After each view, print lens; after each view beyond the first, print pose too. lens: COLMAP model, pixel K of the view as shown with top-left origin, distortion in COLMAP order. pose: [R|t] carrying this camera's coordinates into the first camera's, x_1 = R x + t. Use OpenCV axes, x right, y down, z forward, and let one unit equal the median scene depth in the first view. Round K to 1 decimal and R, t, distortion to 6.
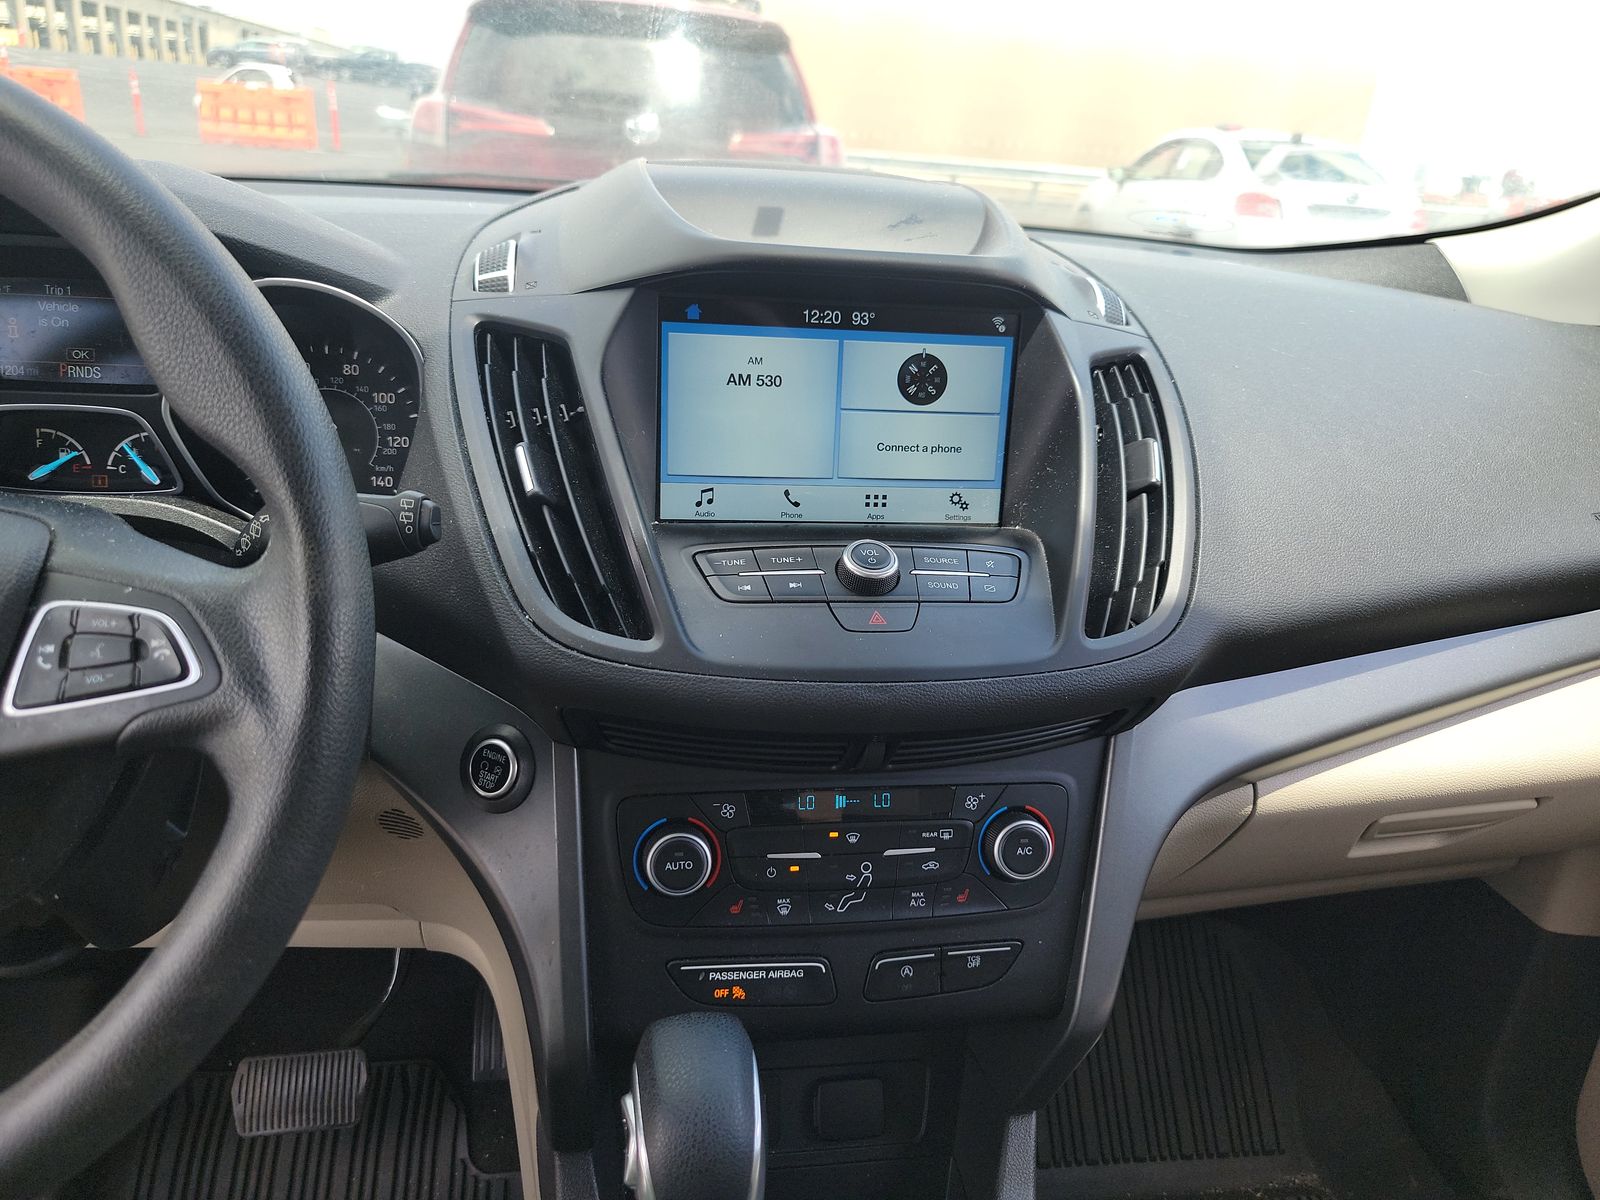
lens RADIAL K [[1207.1, 0, 801.8], [0, 1207.1, 611.3], [0, 0, 1]] dist [0.041479, -0.039342]
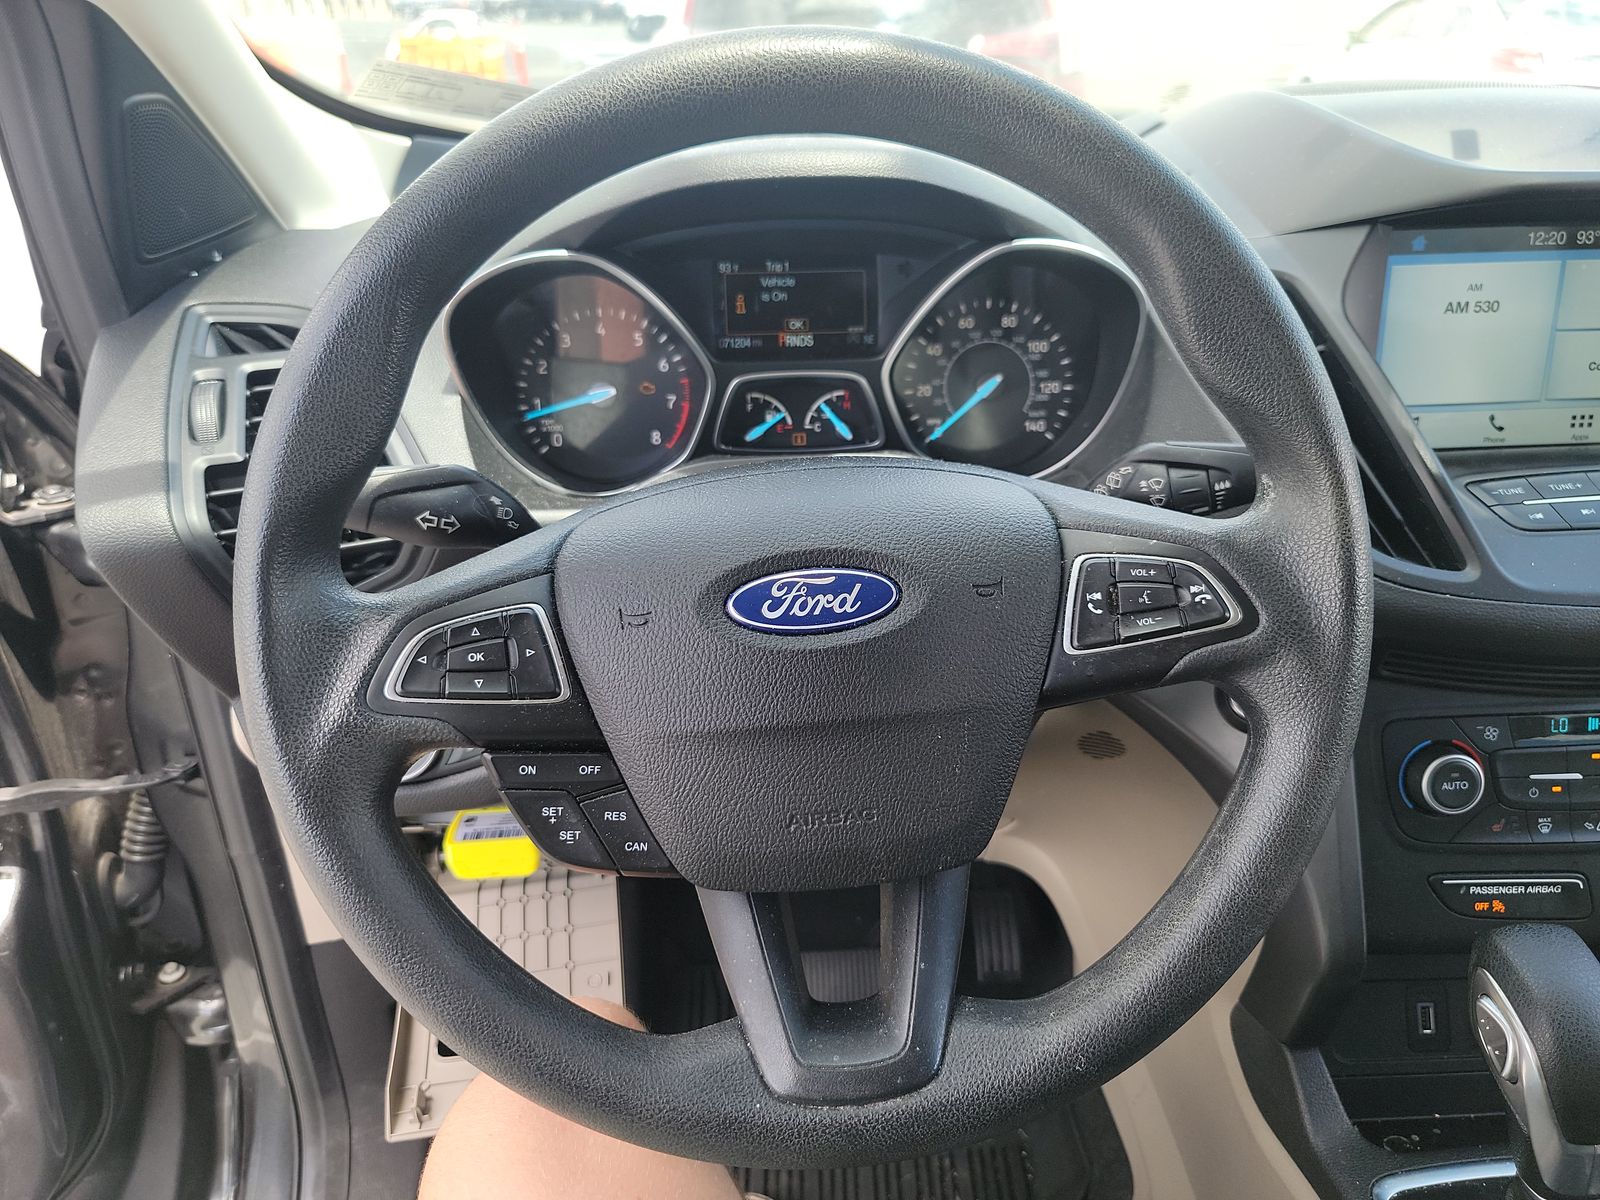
lens RADIAL K [[1207.1, 0, 795.5], [0, 1207.1, 598.4], [0, 0, 1]] dist [0.041479, -0.039342]
pose [[0.986852, -0.024023, -0.159829, -0.438731], [0.033144, 0.997956, 0.054646, -0.023734], [0.158190, -0.059225, 0.985631, -0.101125]]
